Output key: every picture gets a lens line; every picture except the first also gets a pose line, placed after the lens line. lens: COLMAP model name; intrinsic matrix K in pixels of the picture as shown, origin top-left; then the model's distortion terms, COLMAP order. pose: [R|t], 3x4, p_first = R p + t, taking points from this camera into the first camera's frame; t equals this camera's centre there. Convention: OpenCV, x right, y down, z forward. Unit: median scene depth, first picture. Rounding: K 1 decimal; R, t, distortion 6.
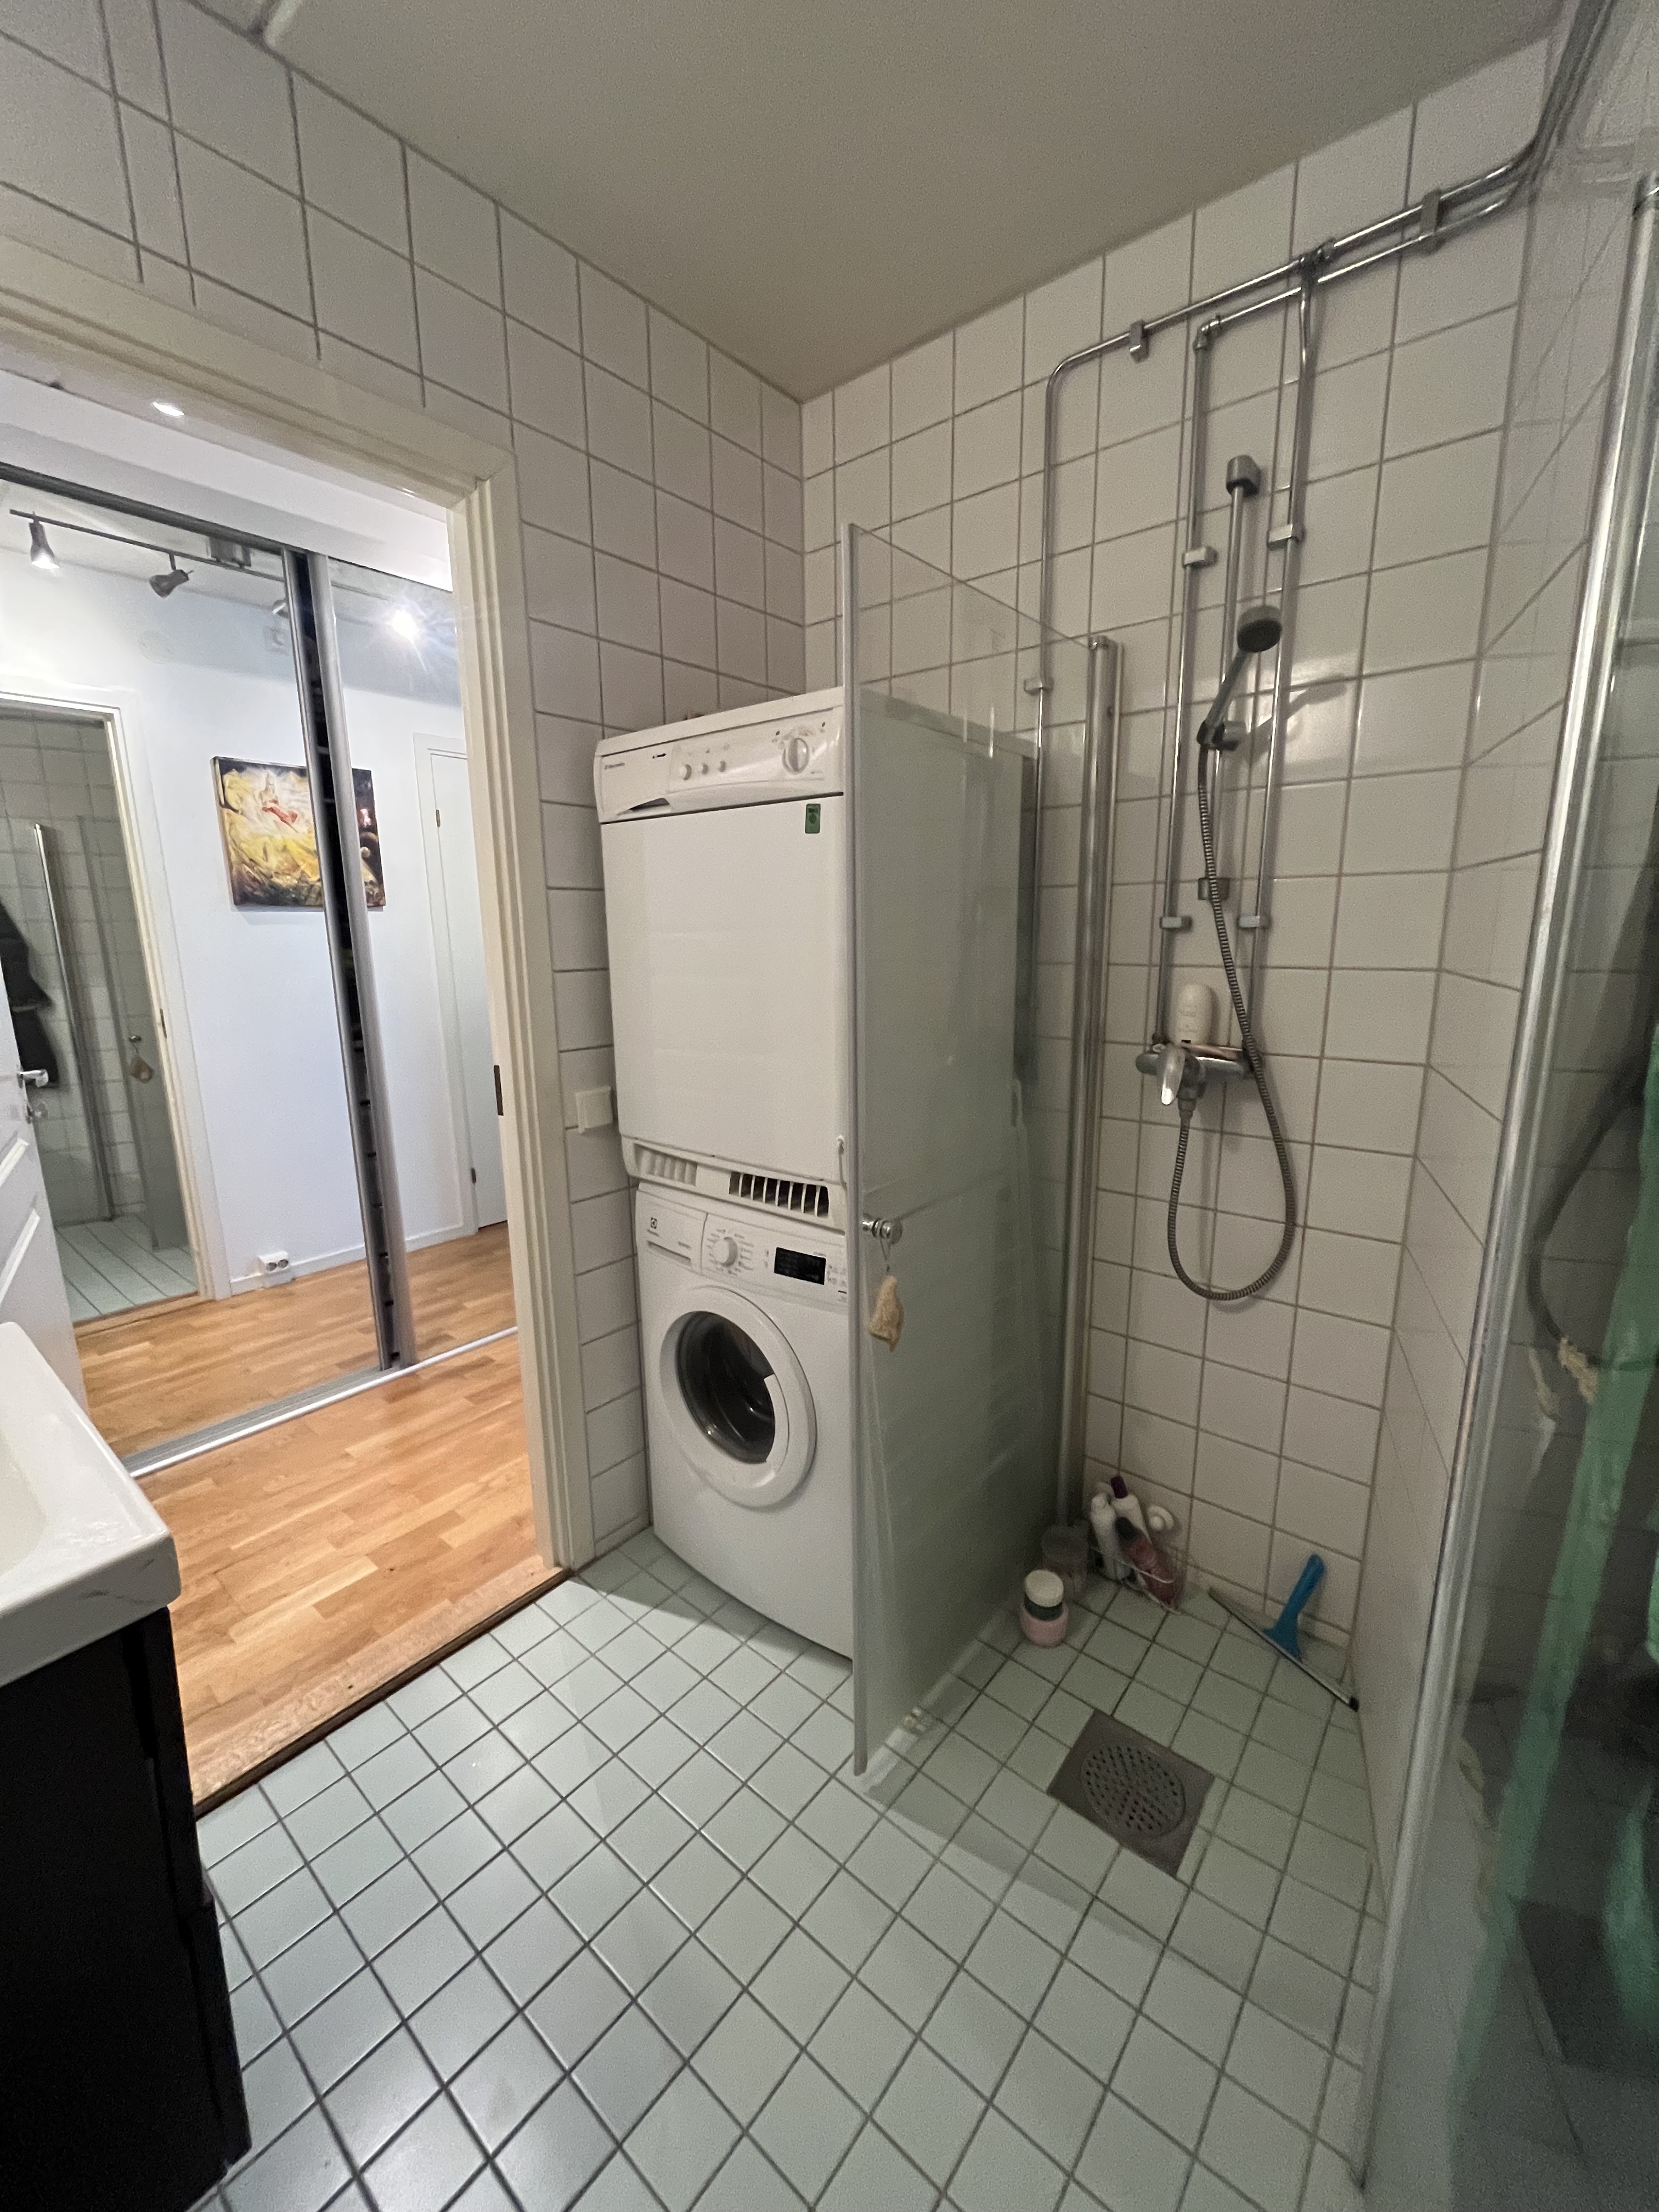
lens RADIAL K [[890.7, 0, 812.7], [0, 890.7, 1108.6], [0, 0, 1]] dist [0.002067, 0.000648]
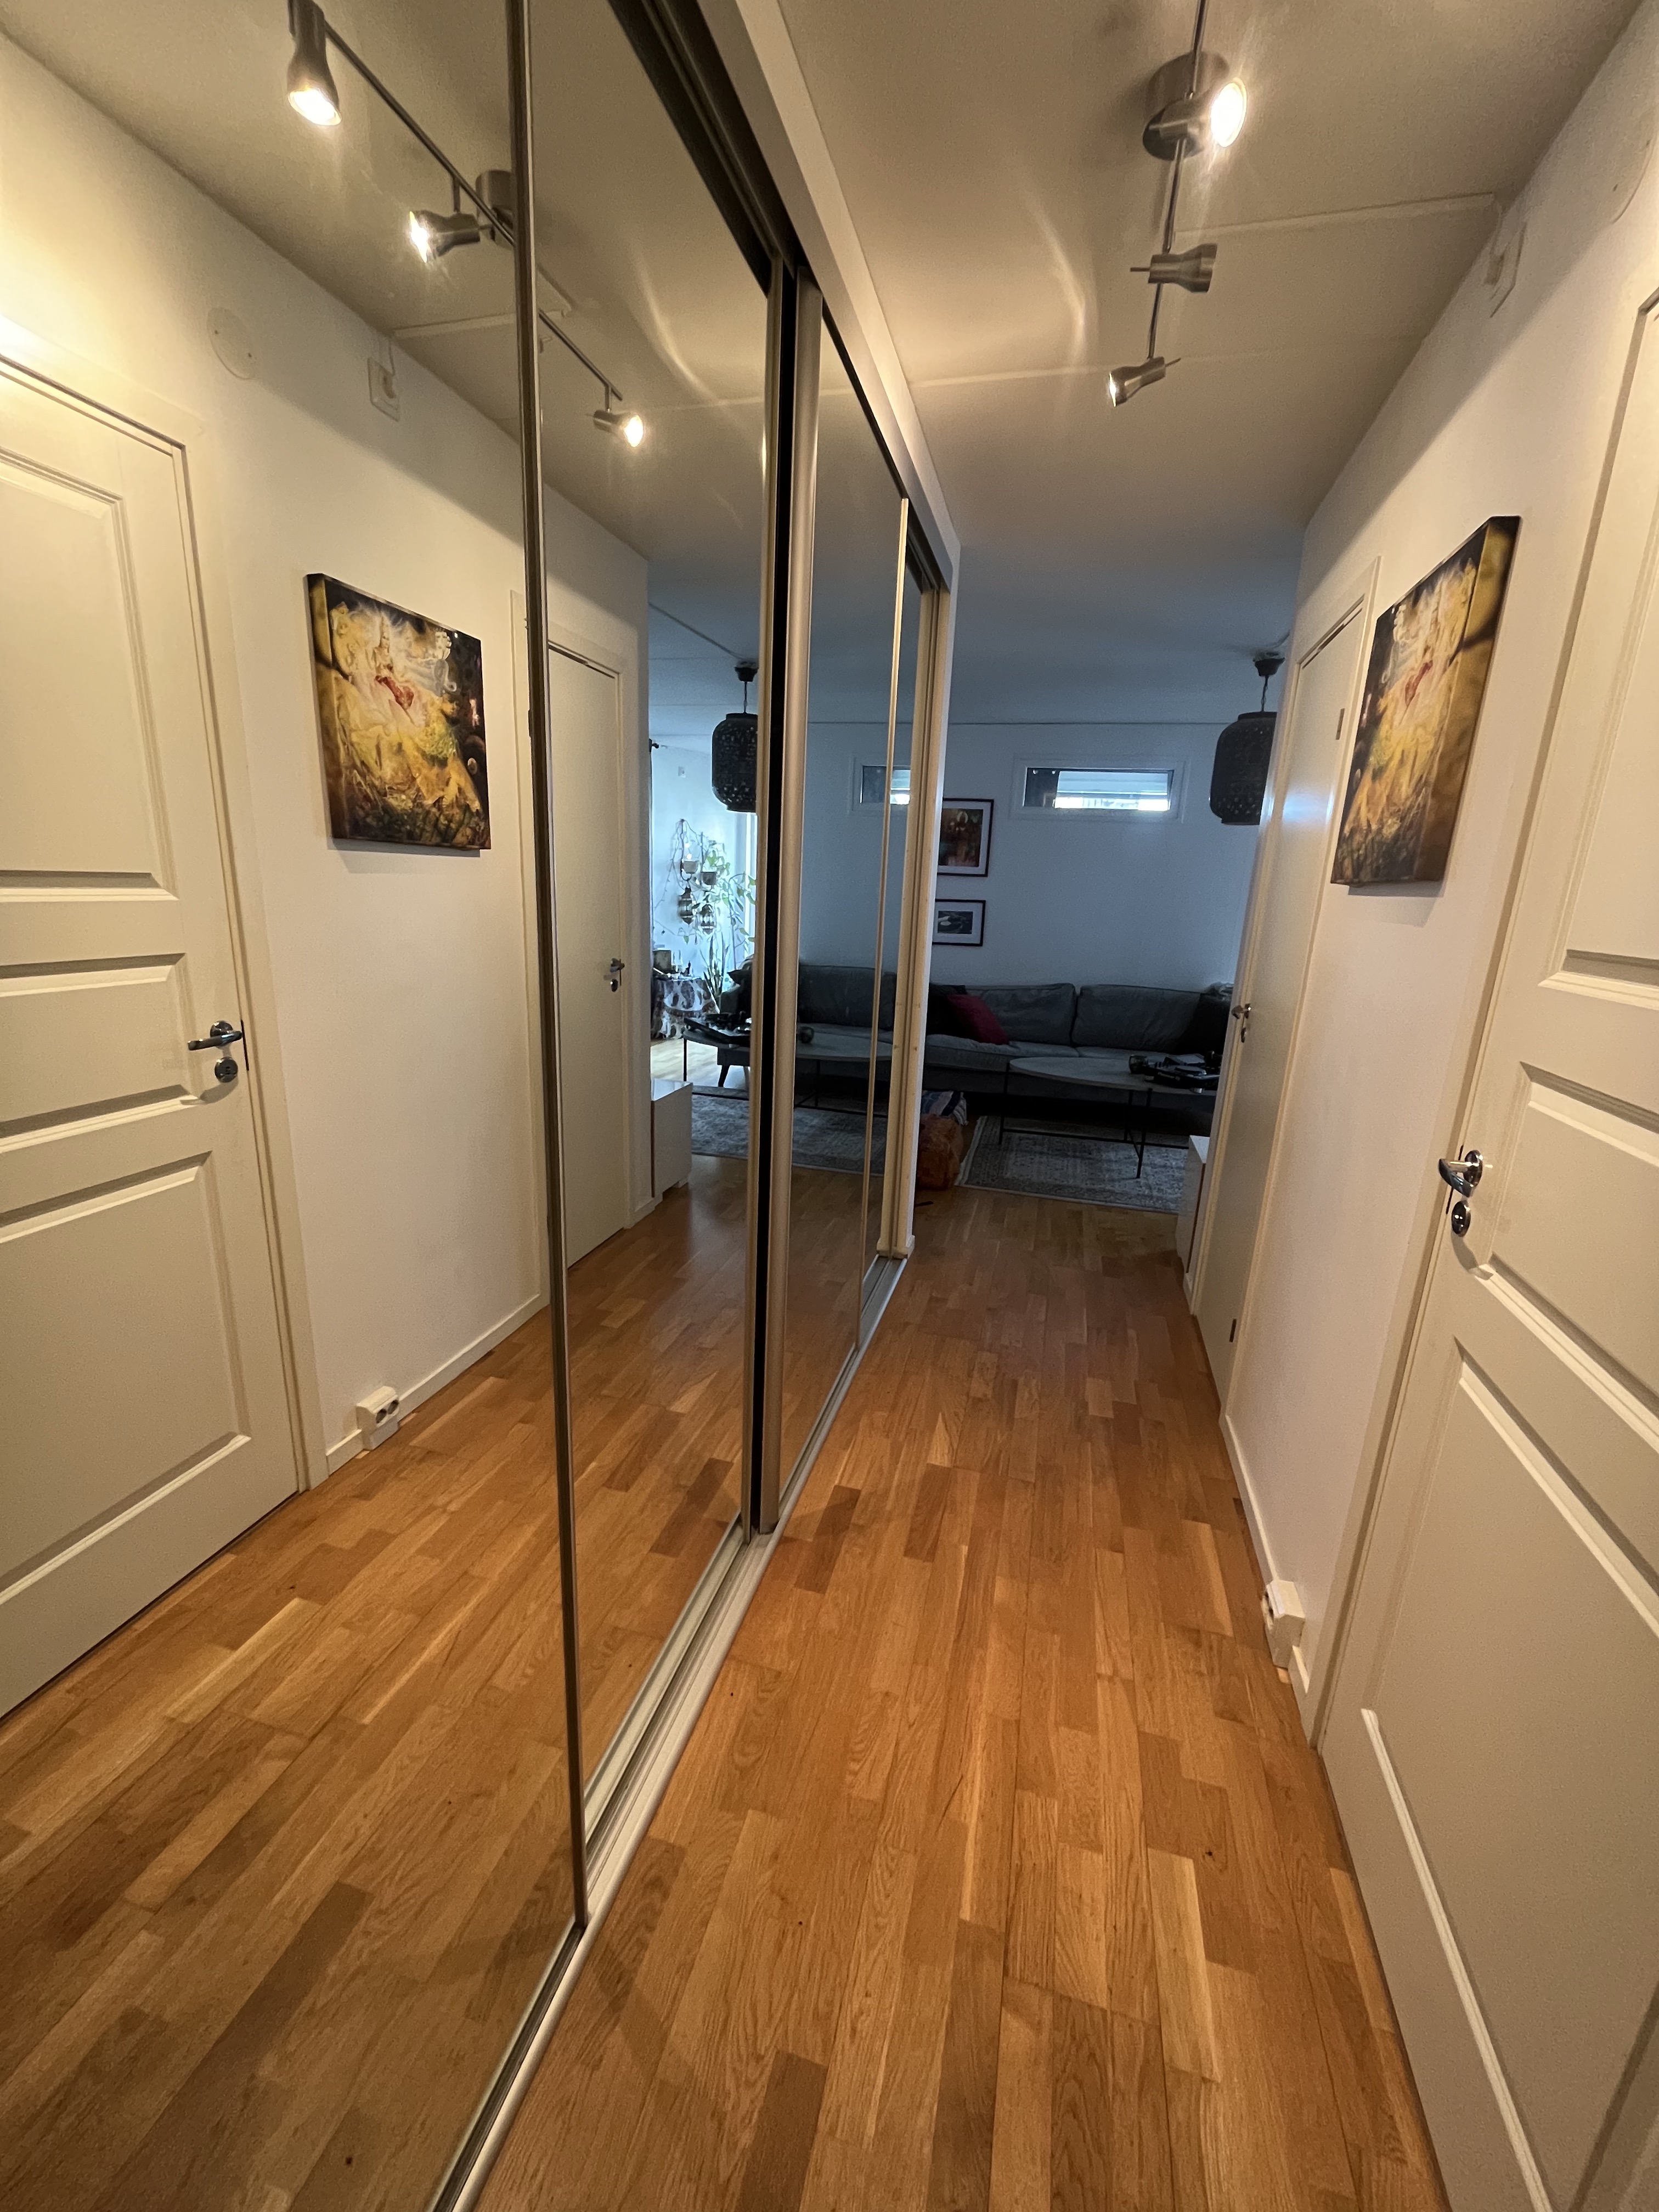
lens RADIAL K [[890.7, 0, 836.1], [0, 890.7, 1108.2], [0, 0, 1]] dist [0.002067, 0.000648]
pose [[0.898036, -0.047498, 0.437350, -0.614123], [0.025141, 0.998071, 0.056771, -0.073405], [-0.439203, -0.039987, 0.897497, 0.313245]]
